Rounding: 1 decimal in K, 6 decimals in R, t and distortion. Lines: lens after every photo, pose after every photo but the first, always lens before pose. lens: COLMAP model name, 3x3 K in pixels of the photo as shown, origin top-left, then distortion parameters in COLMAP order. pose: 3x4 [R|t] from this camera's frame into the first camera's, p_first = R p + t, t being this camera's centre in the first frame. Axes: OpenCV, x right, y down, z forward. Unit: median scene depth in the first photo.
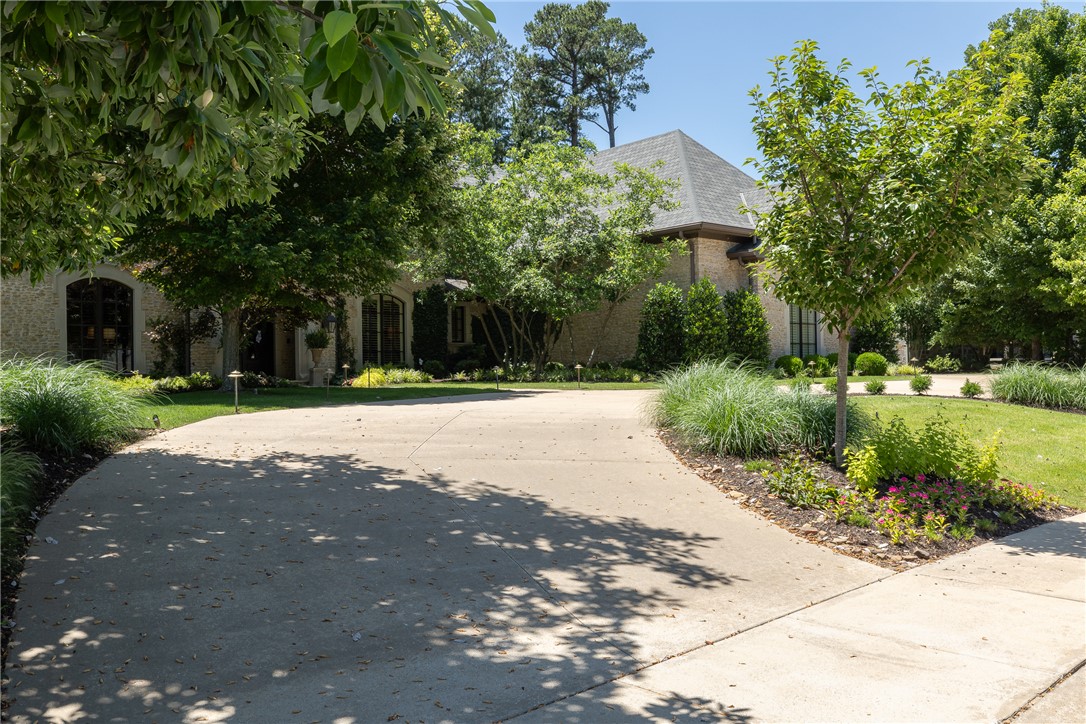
lens RADIAL K [[949.0, 0, 543.0], [0, 949.0, 362.0], [0, 0, 1]] dist [0.001550, 0.001676]
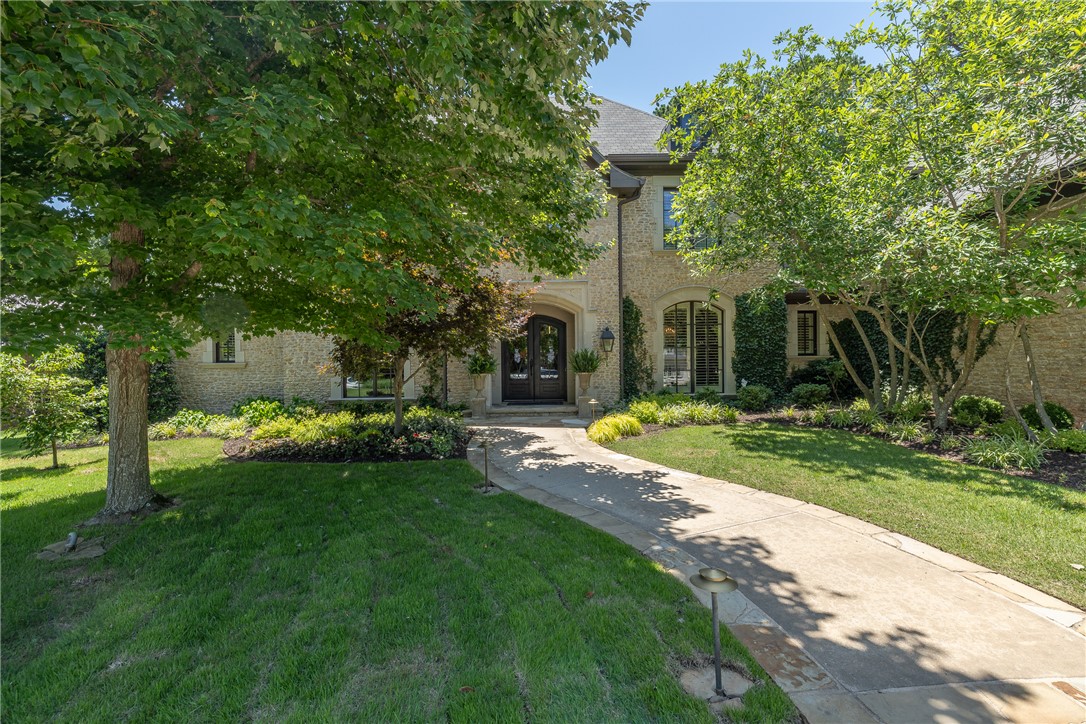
lens RADIAL K [[456.1, 0, 541.2], [0, 456.1, 360.8], [0, 0, 1]] dist [0.002499, -0.000201]
pose [[0.755455, 0.007267, -0.655160, -0.007039], [0.011685, 0.999630, 0.024562, -0.031149], [0.655096, -0.026211, 0.755090, 0.614158]]
